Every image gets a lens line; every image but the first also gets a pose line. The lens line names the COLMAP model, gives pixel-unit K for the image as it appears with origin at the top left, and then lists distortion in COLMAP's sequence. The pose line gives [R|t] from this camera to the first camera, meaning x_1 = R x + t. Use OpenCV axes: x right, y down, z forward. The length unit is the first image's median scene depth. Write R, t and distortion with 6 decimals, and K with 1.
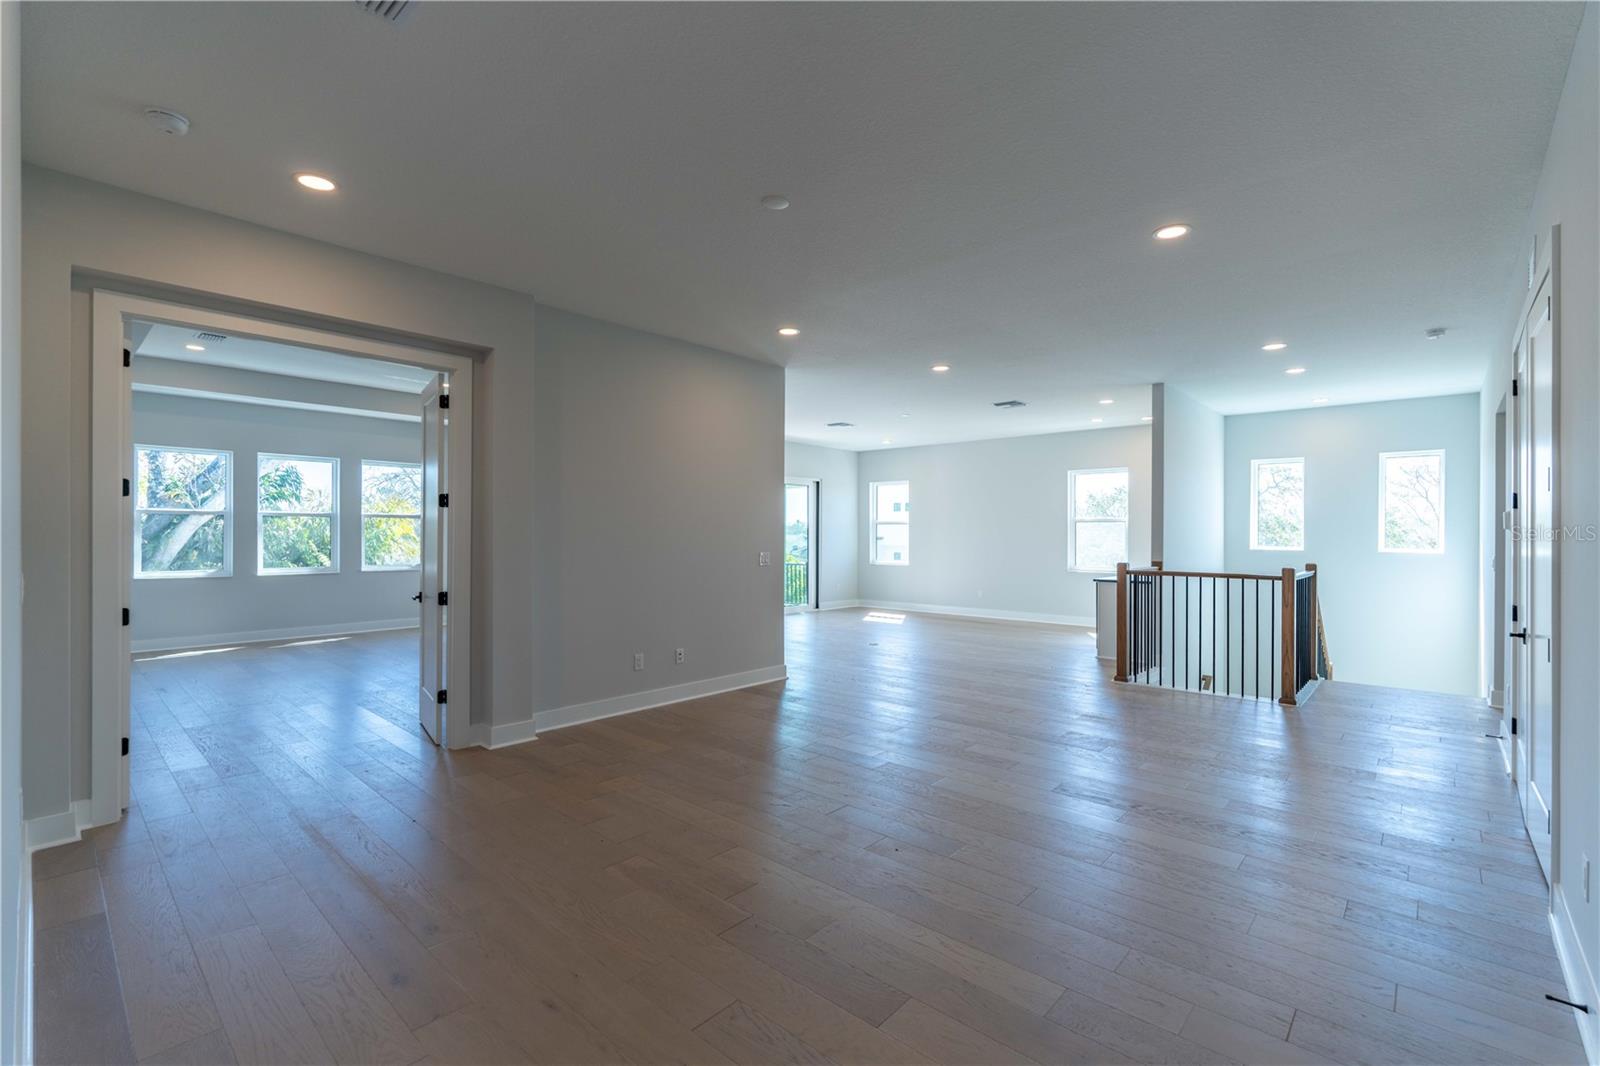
lens RADIAL K [[695.5, 0, 800.7], [0, 695.5, 541.6], [0, 0, 1]] dist [-0.007361, -0.000434]
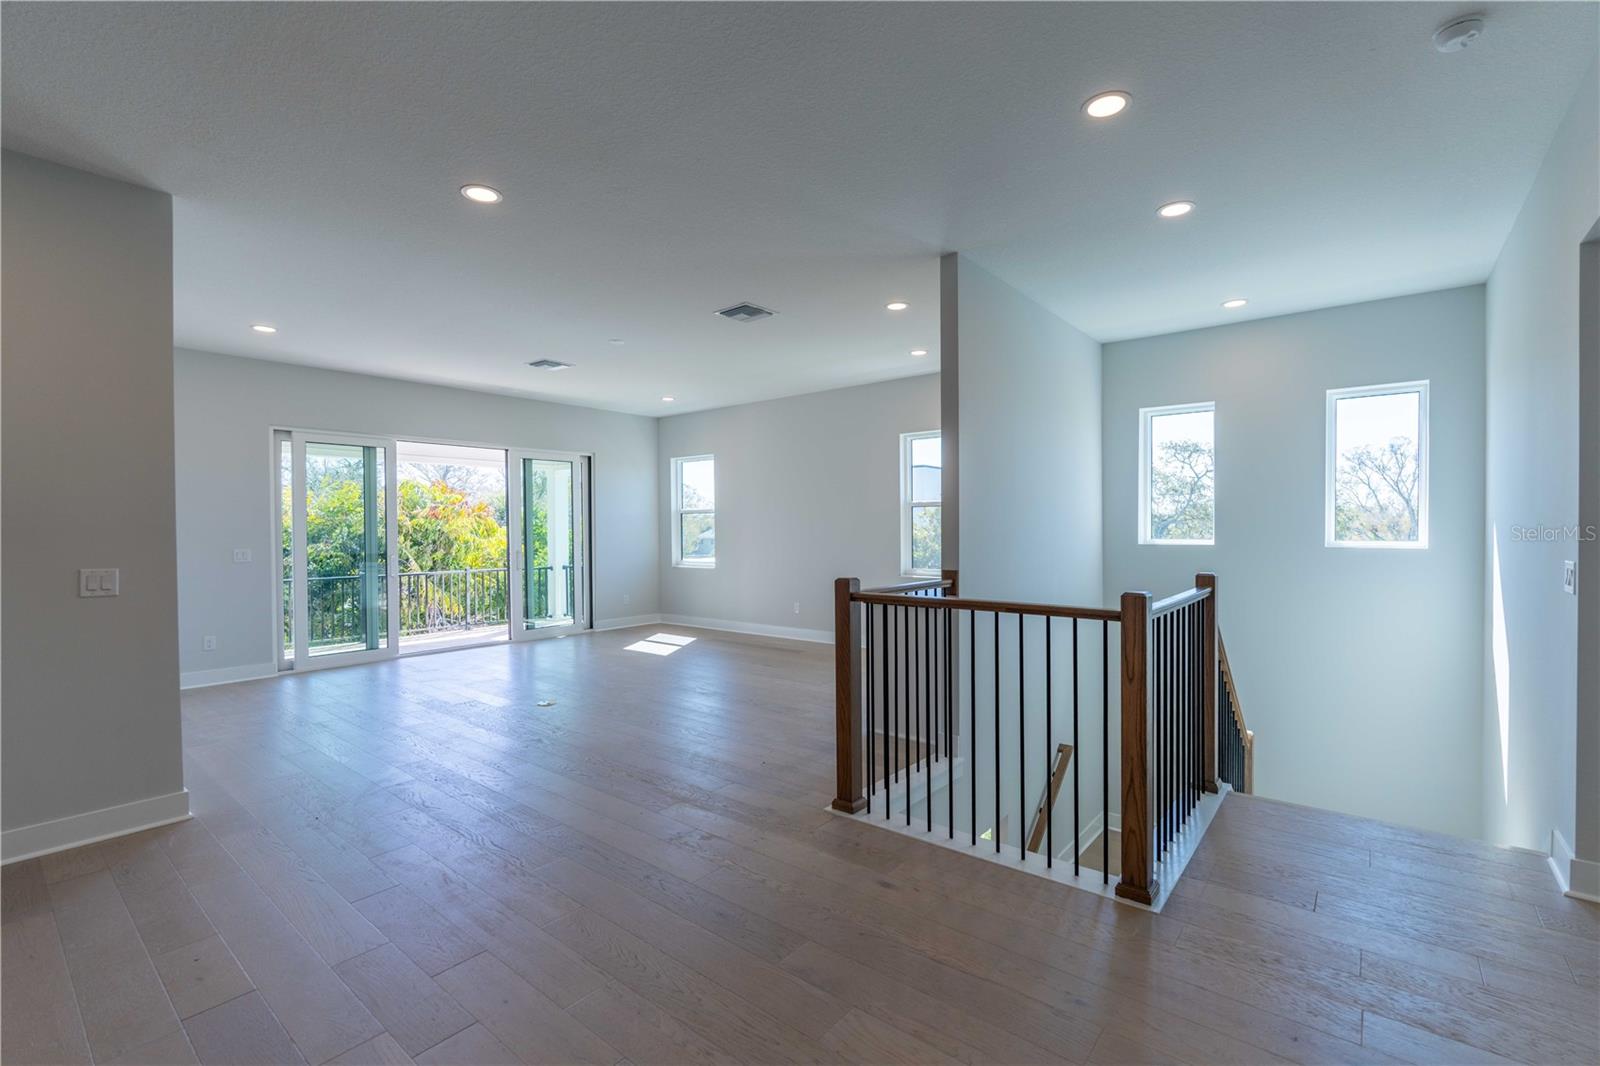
lens RADIAL K [[695.5, 0, 802.2], [0, 695.5, 542.6], [0, 0, 1]] dist [-0.007361, -0.000434]
pose [[0.998593, -0.011785, 0.051703, 0.319075], [0.011210, 0.999872, 0.011392, -0.001412], [-0.051831, -0.010796, 0.998598, 0.386225]]
